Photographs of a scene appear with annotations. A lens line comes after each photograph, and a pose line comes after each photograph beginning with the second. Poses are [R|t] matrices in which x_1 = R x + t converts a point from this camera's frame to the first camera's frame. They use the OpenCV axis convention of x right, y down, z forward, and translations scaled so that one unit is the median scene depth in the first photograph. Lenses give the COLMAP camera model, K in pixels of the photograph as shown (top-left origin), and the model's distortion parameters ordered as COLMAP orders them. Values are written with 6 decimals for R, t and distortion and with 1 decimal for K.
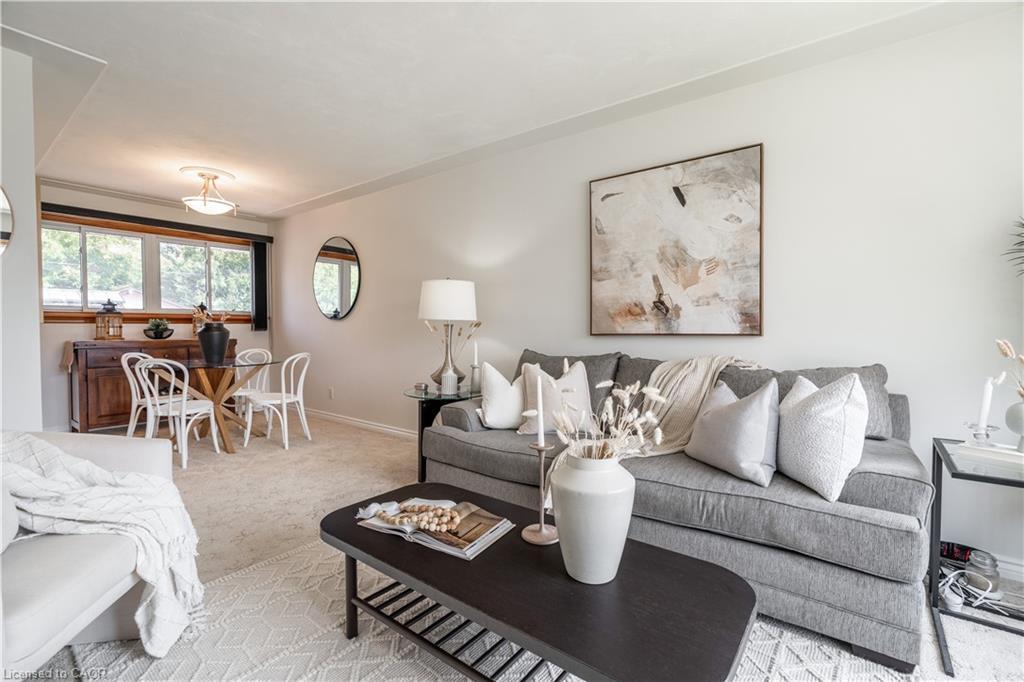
lens RADIAL K [[466.7, 0, 510.0], [0, 466.7, 339.1], [0, 0, 1]] dist [-0.002181, 0.005648]
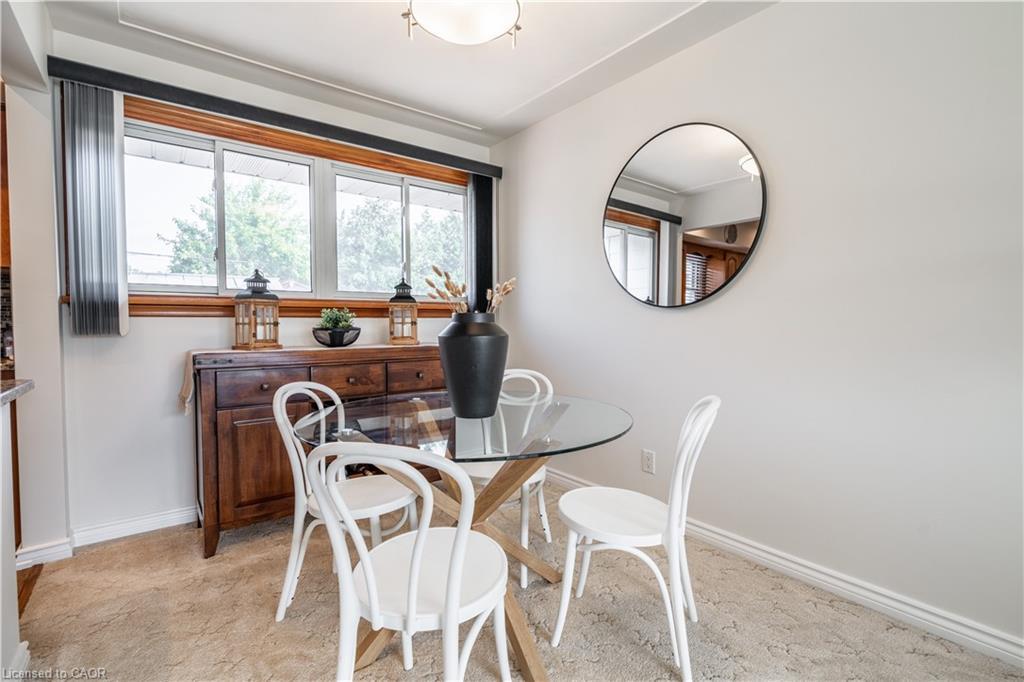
lens RADIAL K [[466.7, 0, 510.0], [0, 466.7, 339.1], [0, 0, 1]] dist [-0.002181, 0.005648]
pose [[0.970138, 0.007549, -0.242435, -0.234829], [-0.005242, 0.999935, 0.010160, -0.008132], [0.242496, -0.008586, 0.970115, 0.289012]]
